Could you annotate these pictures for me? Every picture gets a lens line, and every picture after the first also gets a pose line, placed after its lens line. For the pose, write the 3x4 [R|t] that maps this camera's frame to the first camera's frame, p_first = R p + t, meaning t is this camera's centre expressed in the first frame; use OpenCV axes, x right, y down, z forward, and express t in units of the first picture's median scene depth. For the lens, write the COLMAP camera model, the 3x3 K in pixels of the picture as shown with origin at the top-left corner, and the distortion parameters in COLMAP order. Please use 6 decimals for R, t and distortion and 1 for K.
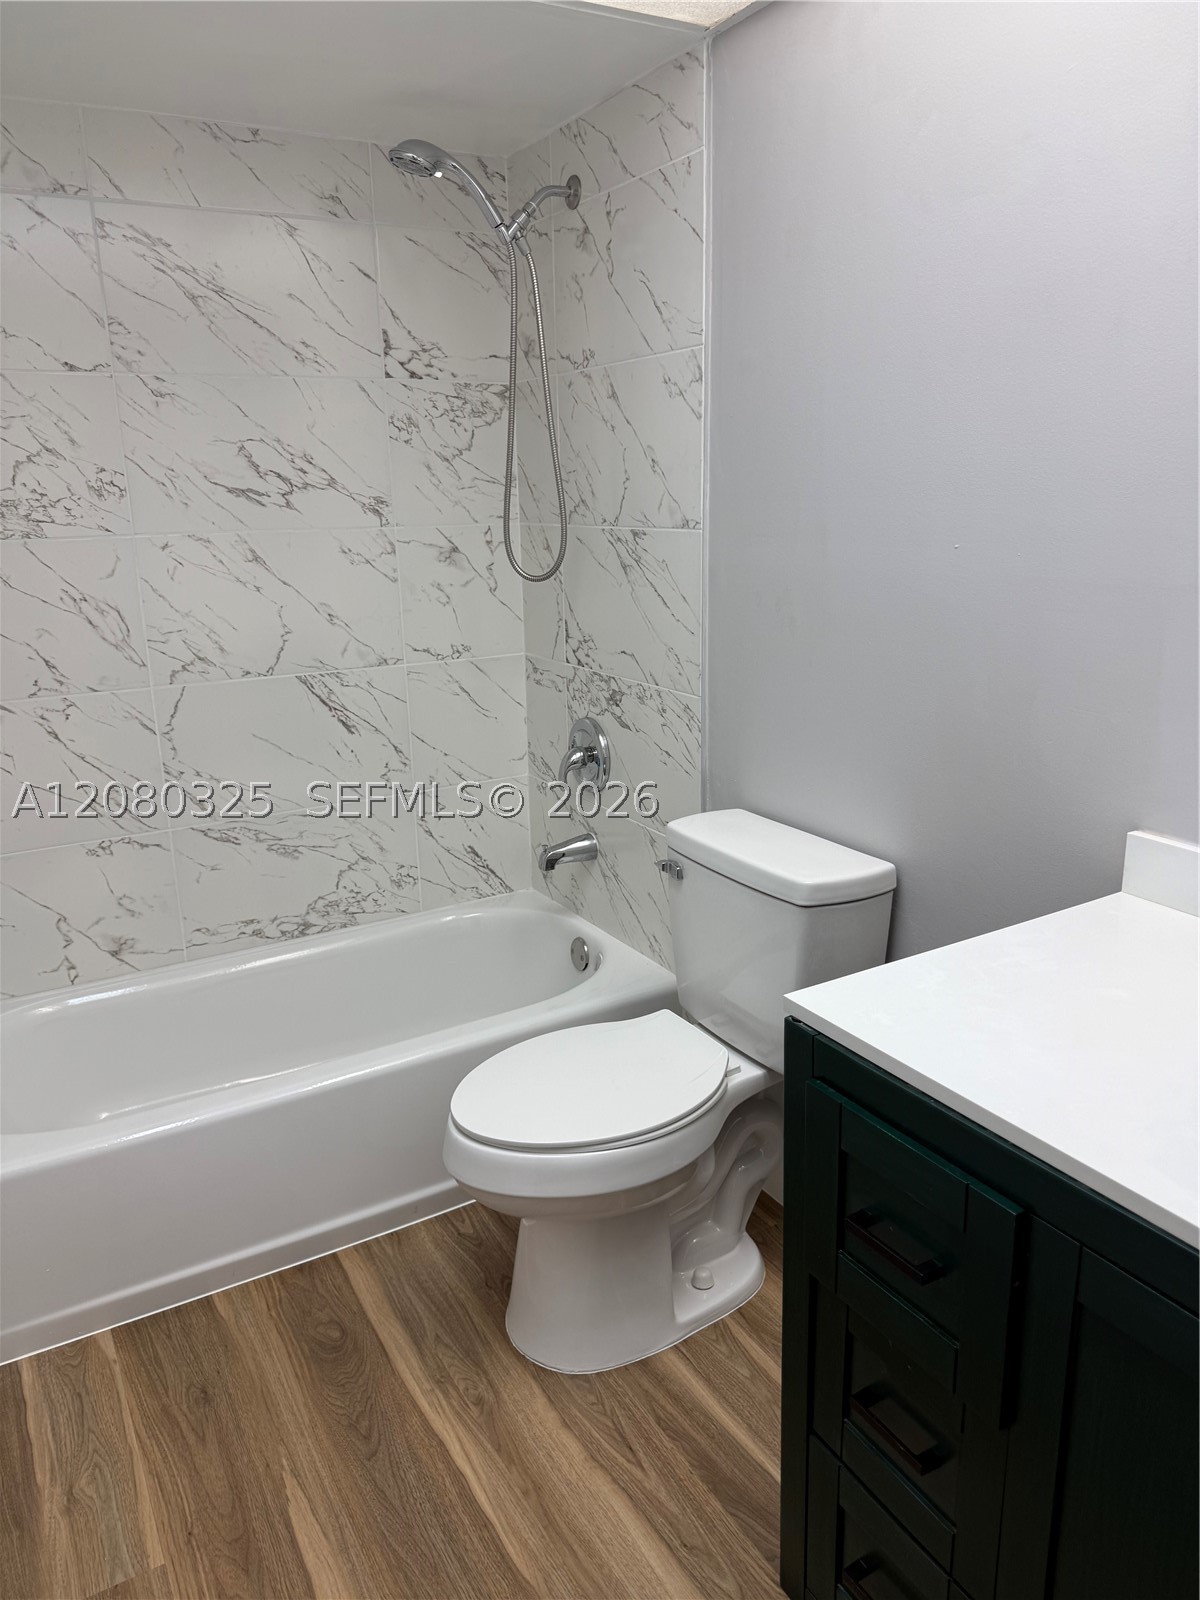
lens RADIAL K [[1139.9, 0, 605.1], [0, 1139.9, 803.4], [0, 0, 1]] dist [0.026652, -0.029728]
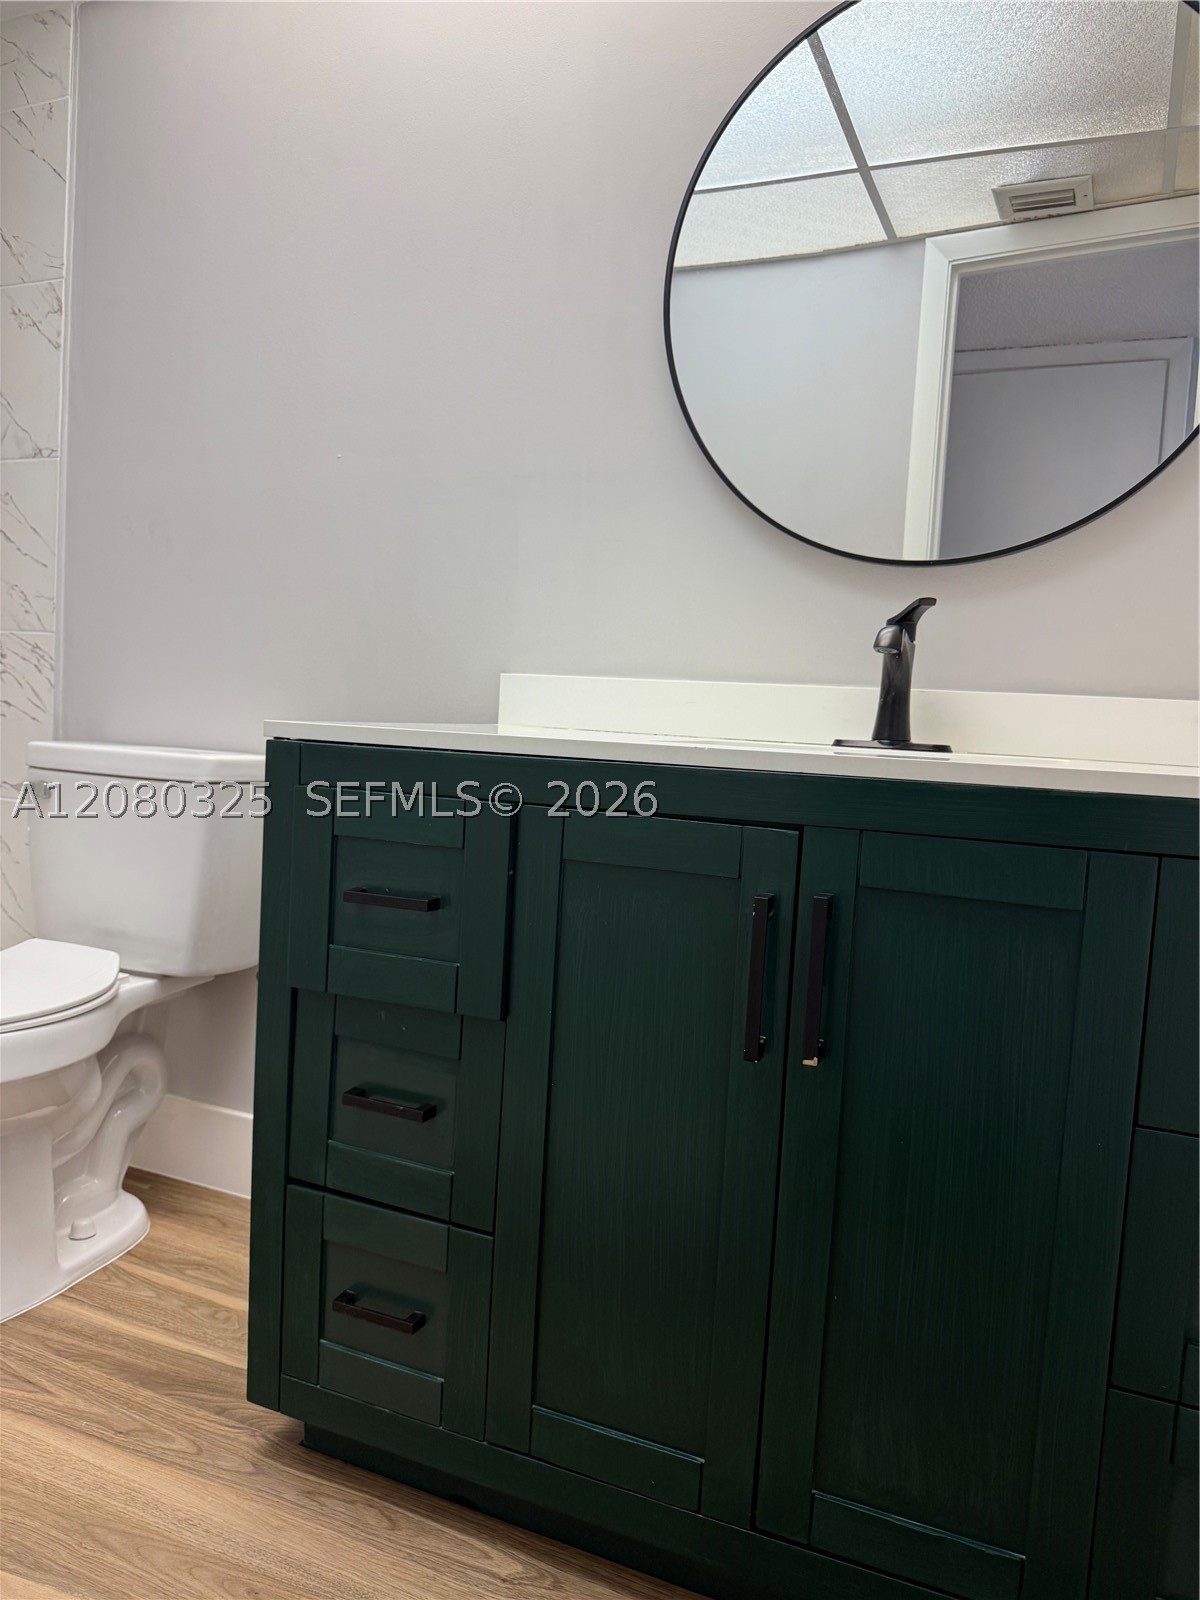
lens RADIAL K [[1139.9, 0, 598.4], [0, 1139.9, 798.1], [0, 0, 1]] dist [0.026652, -0.029728]
pose [[0.803343, 0.022473, 0.595092, -0.139782], [0.083940, 0.985038, -0.150513, 0.267972], [-0.589571, 0.170866, 0.789437, -0.000422]]
